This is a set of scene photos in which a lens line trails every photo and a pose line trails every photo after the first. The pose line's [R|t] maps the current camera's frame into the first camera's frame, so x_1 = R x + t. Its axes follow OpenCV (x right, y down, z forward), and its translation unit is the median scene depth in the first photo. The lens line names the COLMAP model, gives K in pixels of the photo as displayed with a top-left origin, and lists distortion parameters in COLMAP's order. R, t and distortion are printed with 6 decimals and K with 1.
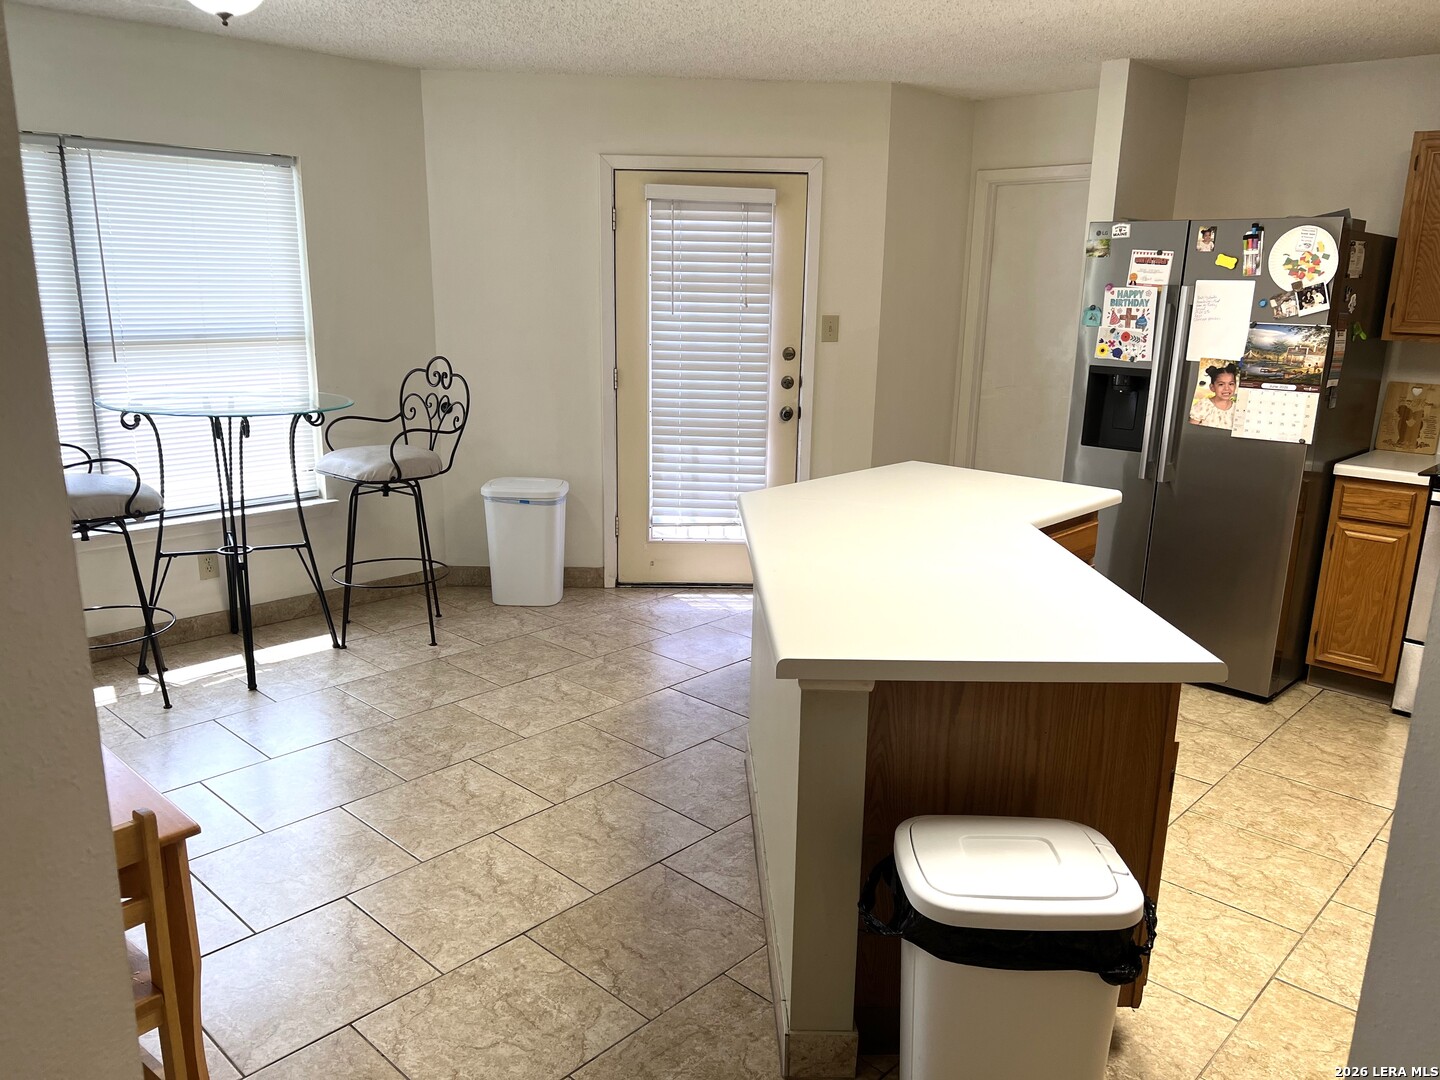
lens RADIAL K [[1080.0, 0, 717.4], [0, 1080.0, 545.7], [0, 0, 1]] dist [0.023140, -0.015480]
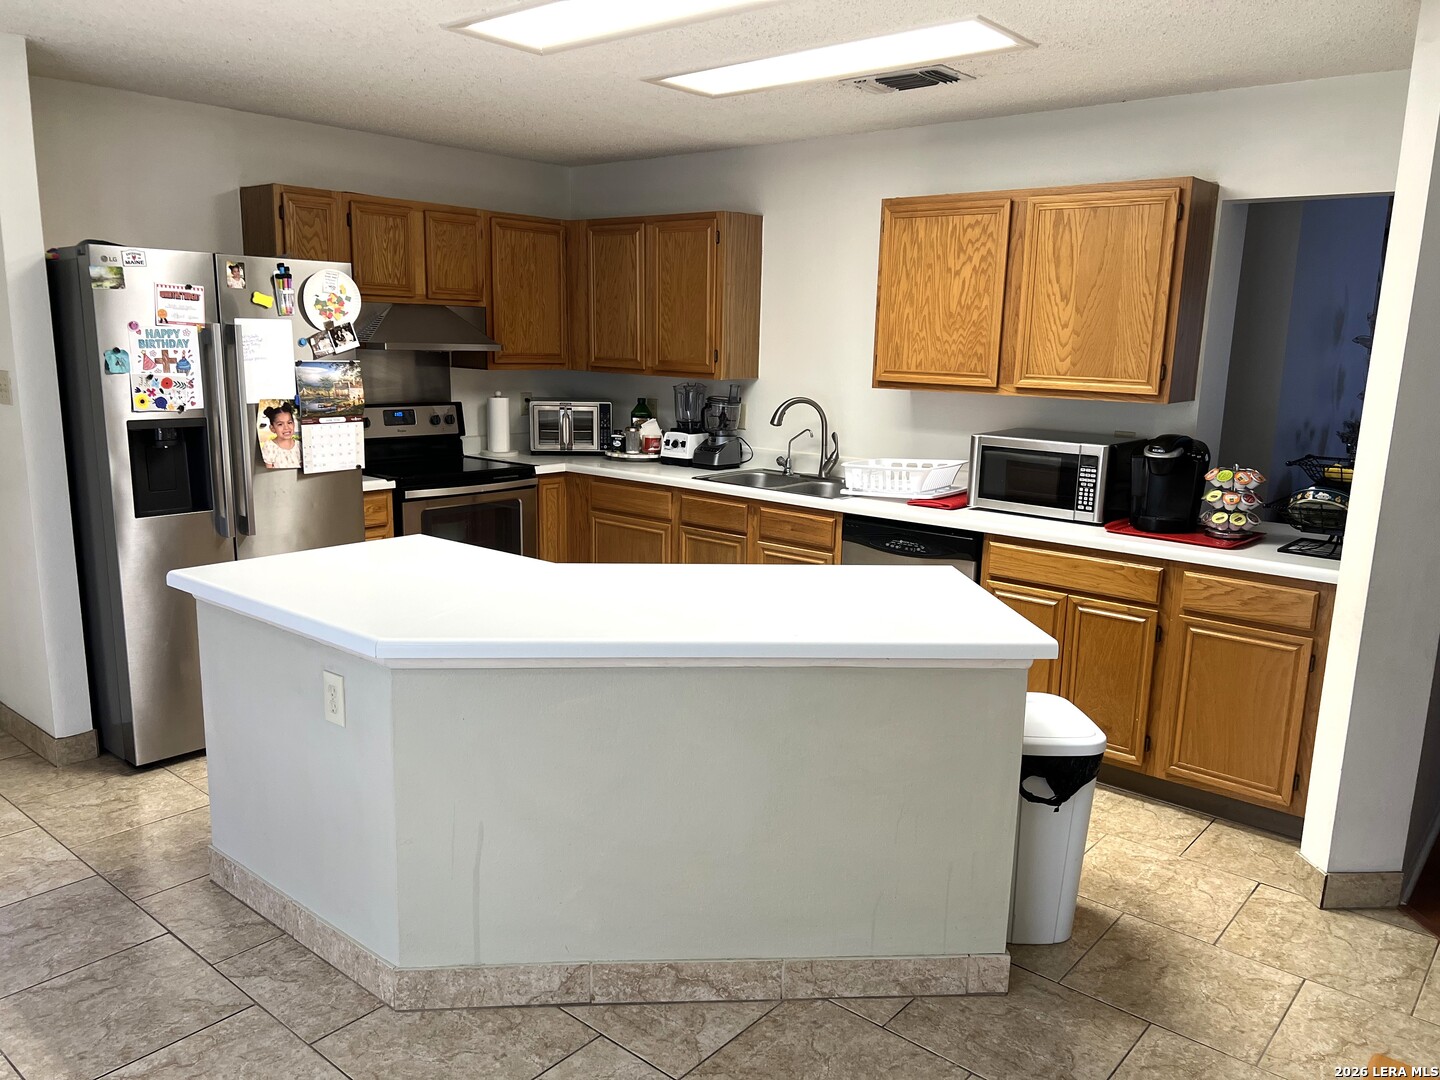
lens RADIAL K [[1080.0, 0, 718.9], [0, 1080.0, 541.4], [0, 0, 1]] dist [0.023140, -0.015480]
pose [[-0.053893, -0.210921, 0.976016, -0.538786], [0.215400, 0.951969, 0.217618, -0.177288], [-0.975038, 0.221962, -0.005872, 0.648469]]
